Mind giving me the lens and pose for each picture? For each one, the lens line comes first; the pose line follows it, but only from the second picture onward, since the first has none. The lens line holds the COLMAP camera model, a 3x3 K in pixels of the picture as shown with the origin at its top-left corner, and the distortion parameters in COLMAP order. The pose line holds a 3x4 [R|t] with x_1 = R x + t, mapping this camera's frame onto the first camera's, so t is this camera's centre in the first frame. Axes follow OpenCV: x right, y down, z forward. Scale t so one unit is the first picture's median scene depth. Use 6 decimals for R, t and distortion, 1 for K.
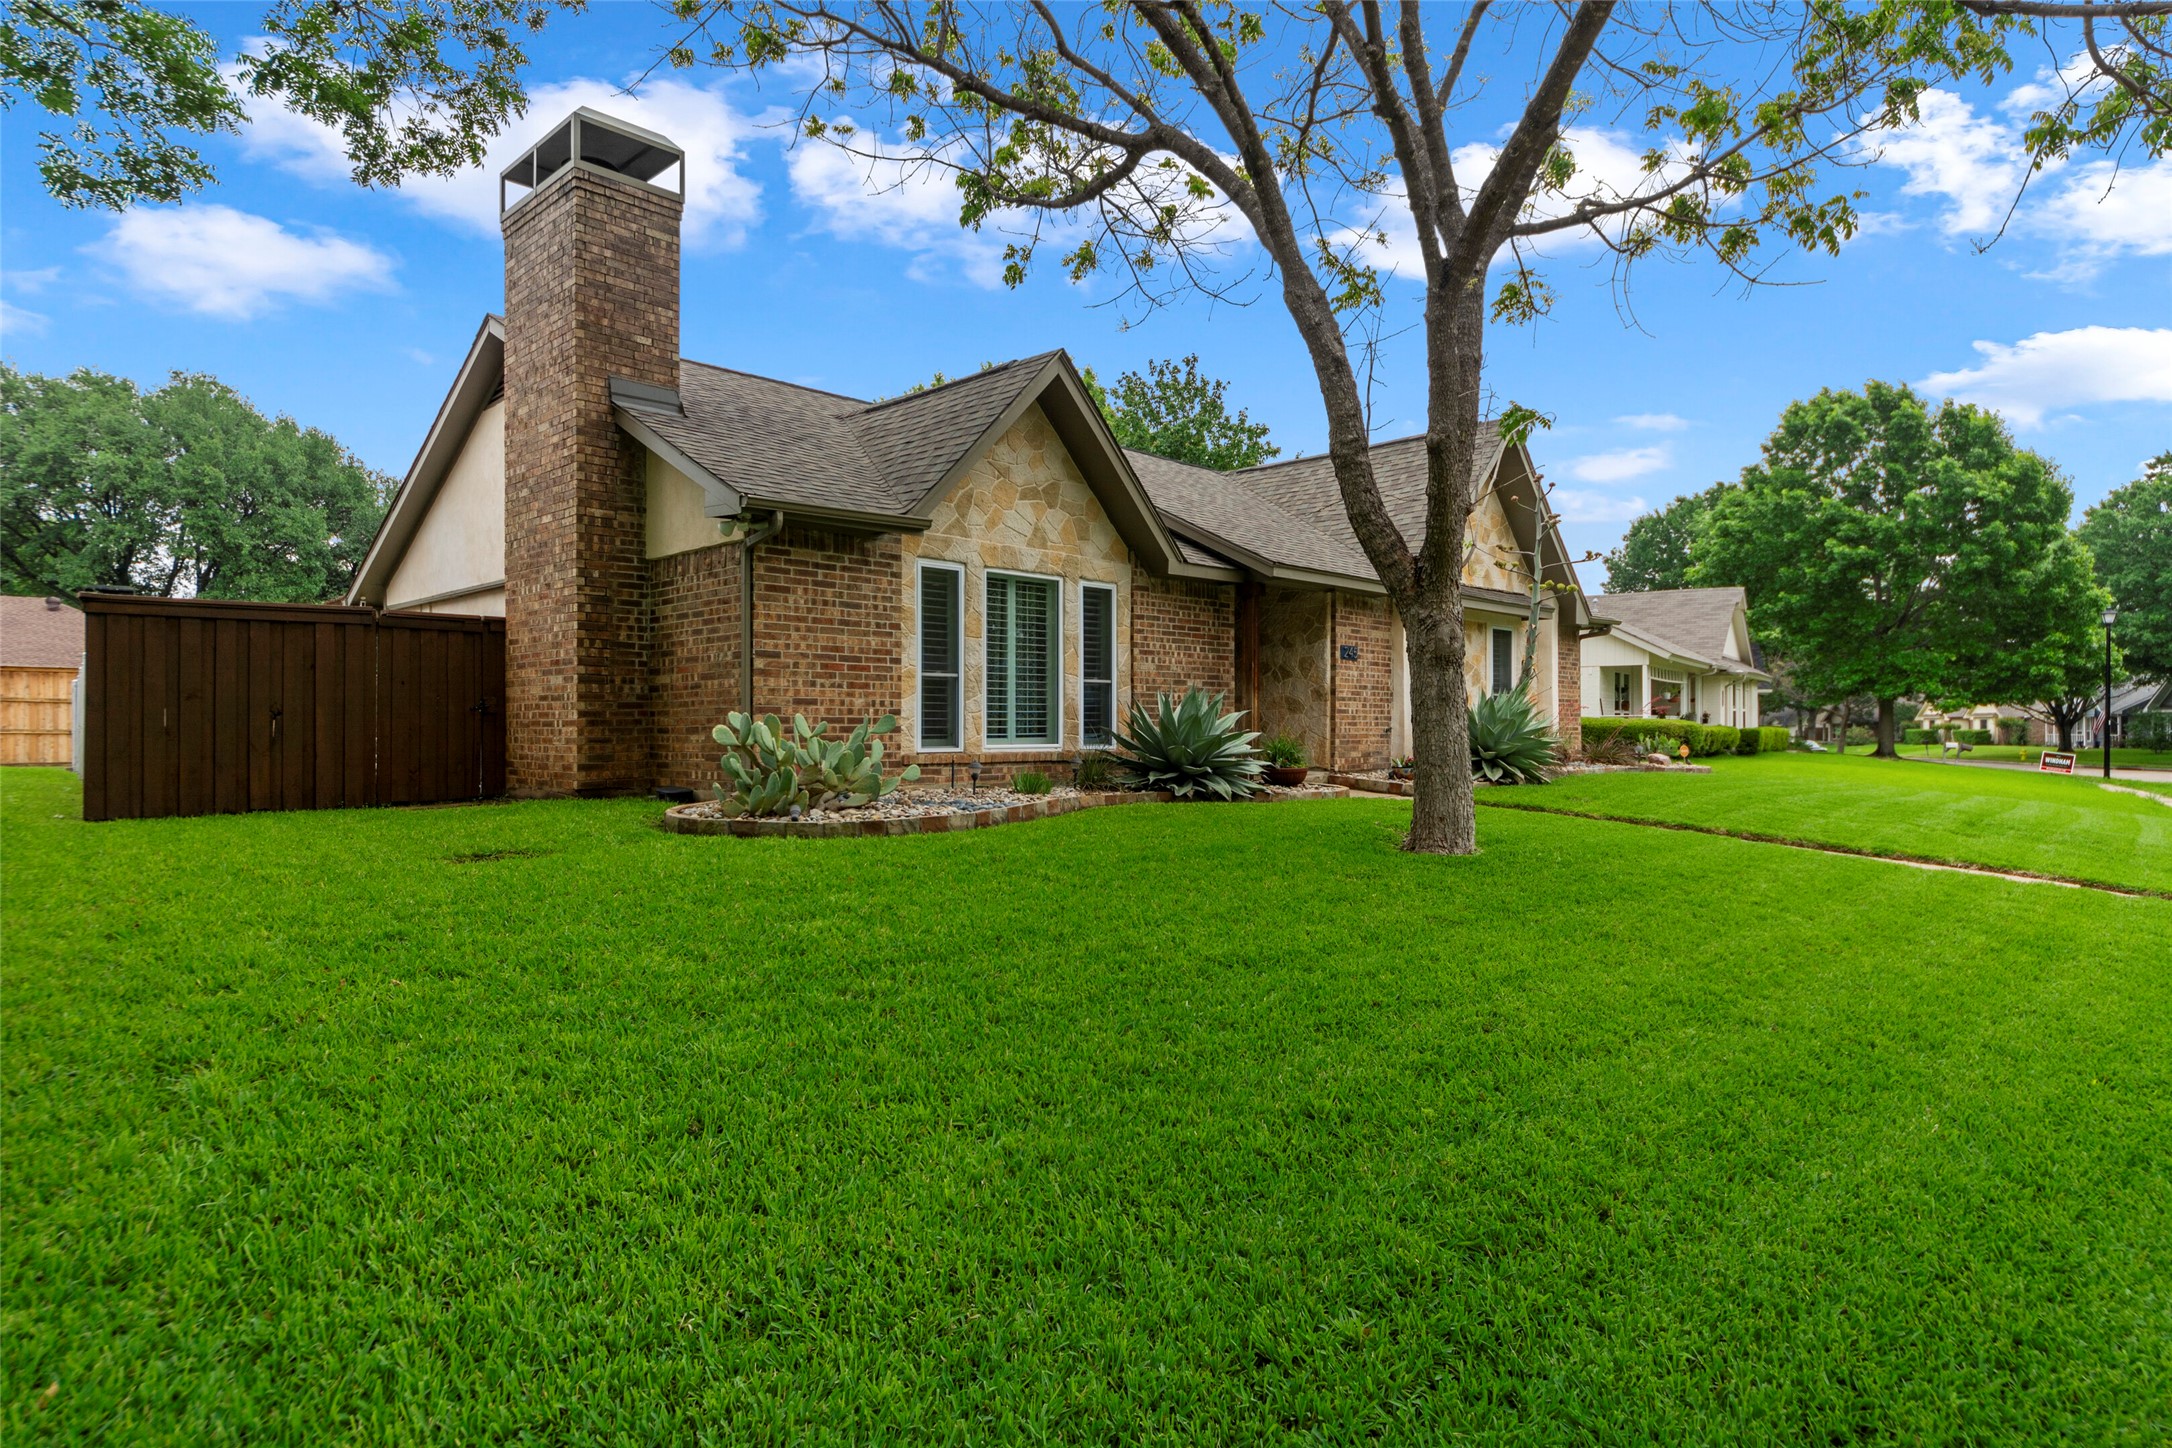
lens RADIAL K [[1215.9, 0, 1086.1], [0, 1215.9, 714.7], [0, 0, 1]] dist [-0.001966, -0.000588]
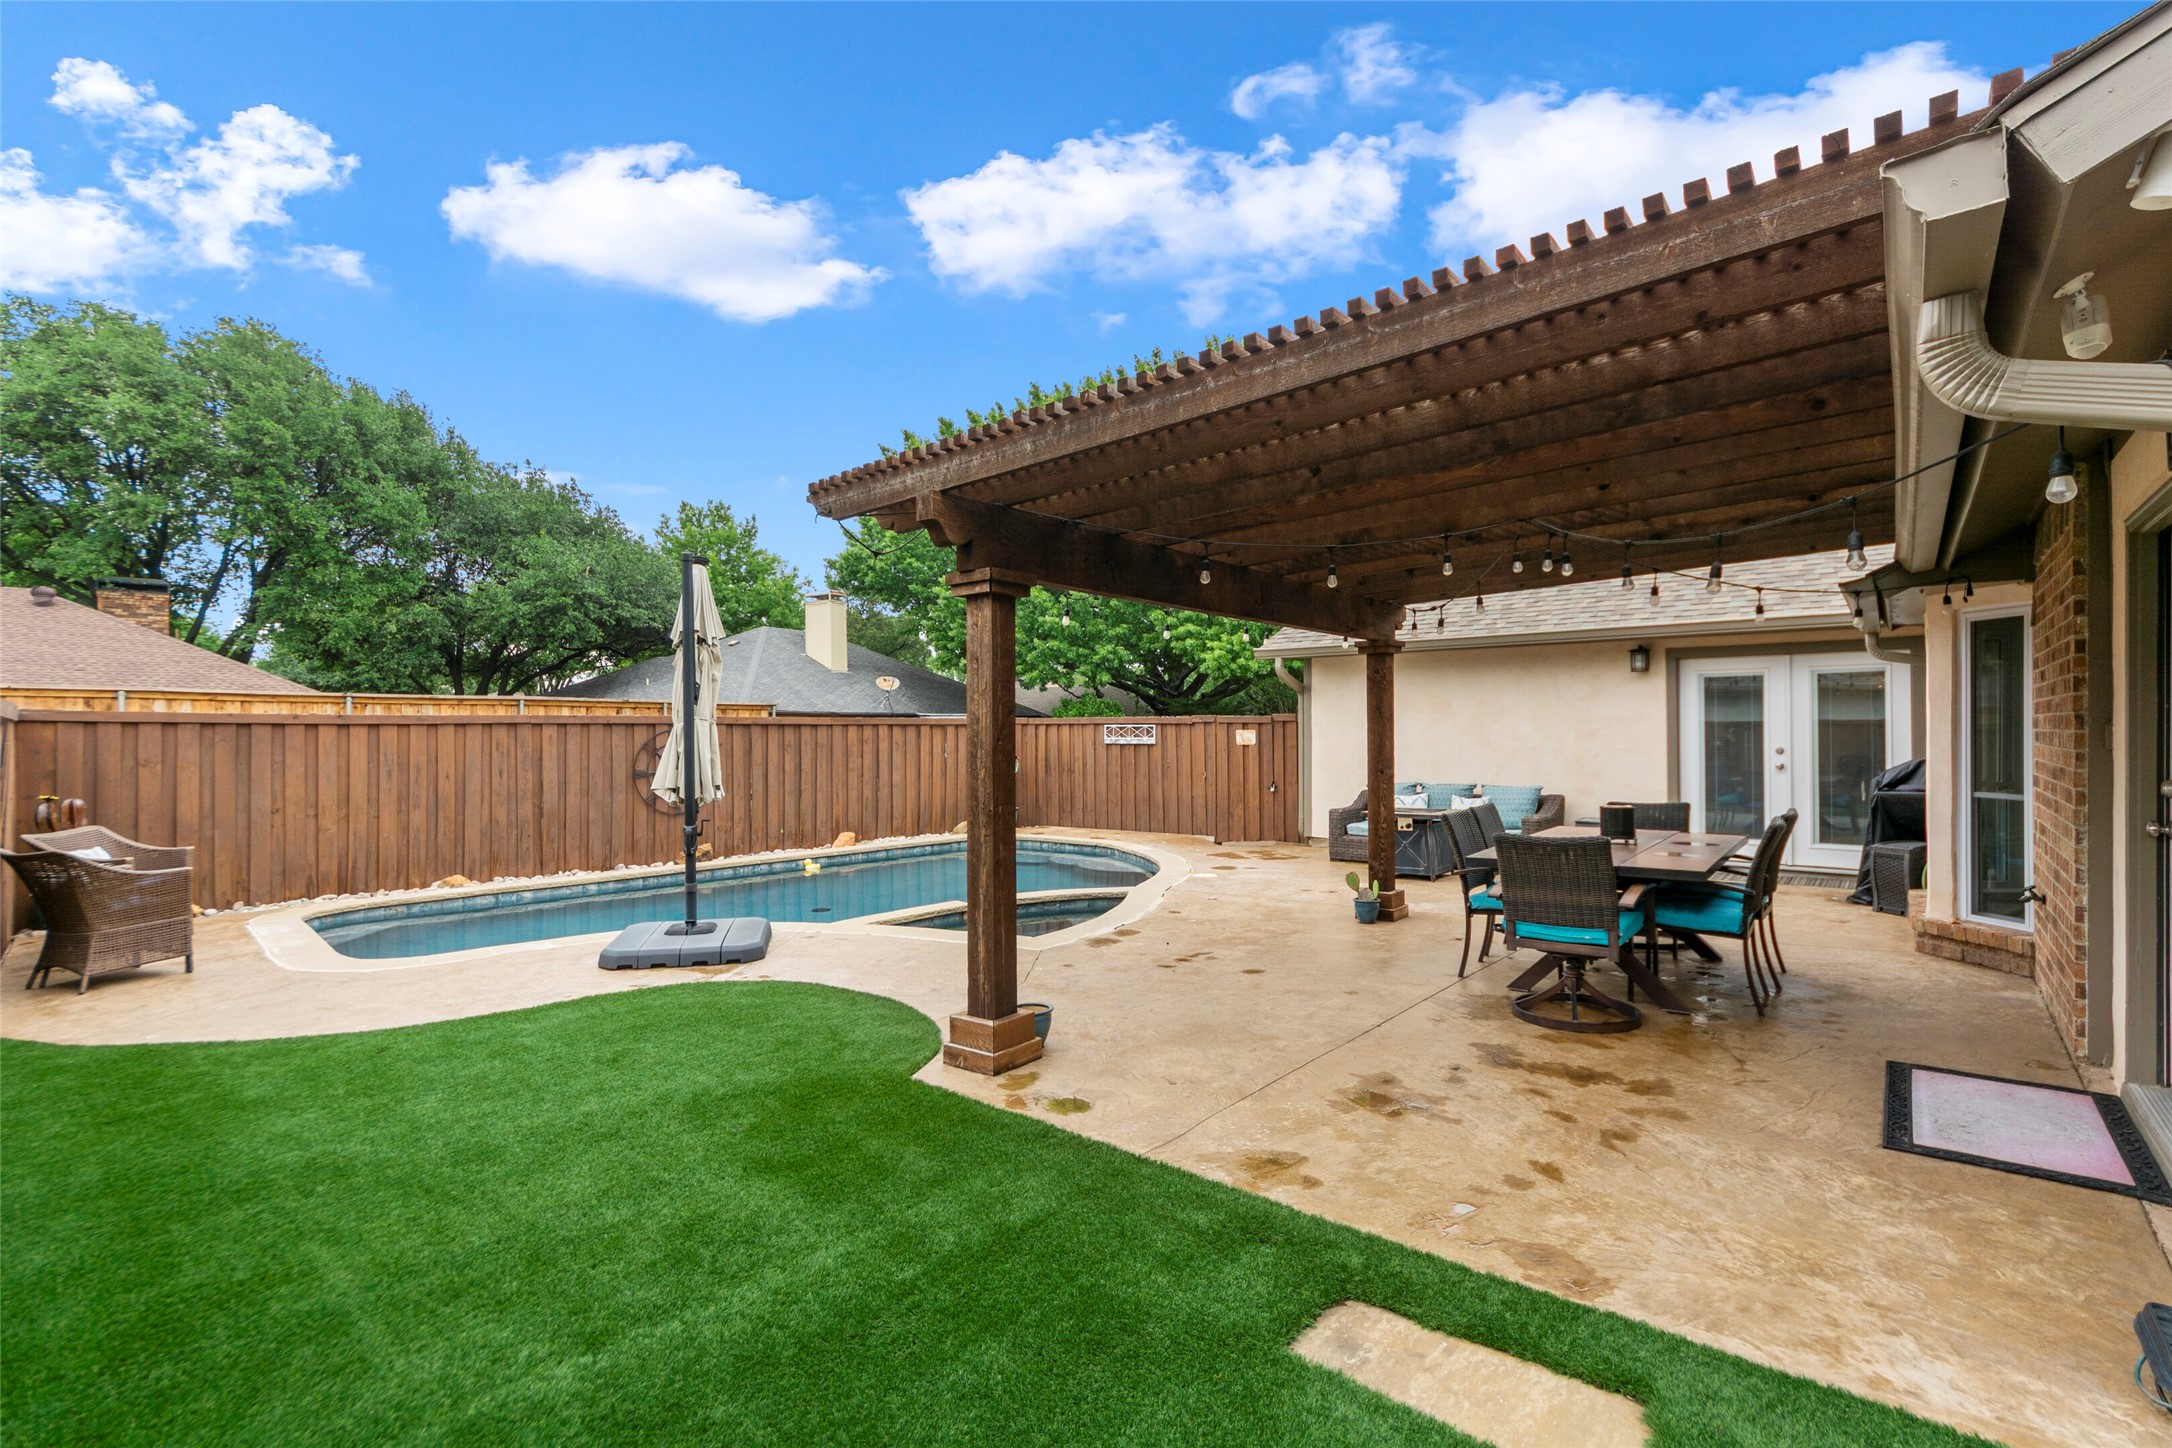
lens RADIAL K [[987.8, 0, 1094.0], [0, 987.8, 733.2], [0, 0, 1]] dist [0.001986, 0.000263]
pose [[0.996920, 0.000812, 0.078423, -0.250528], [-0.001592, 0.999950, 0.009887, -0.016067], [-0.078411, -0.009981, 0.996871, 0.332236]]
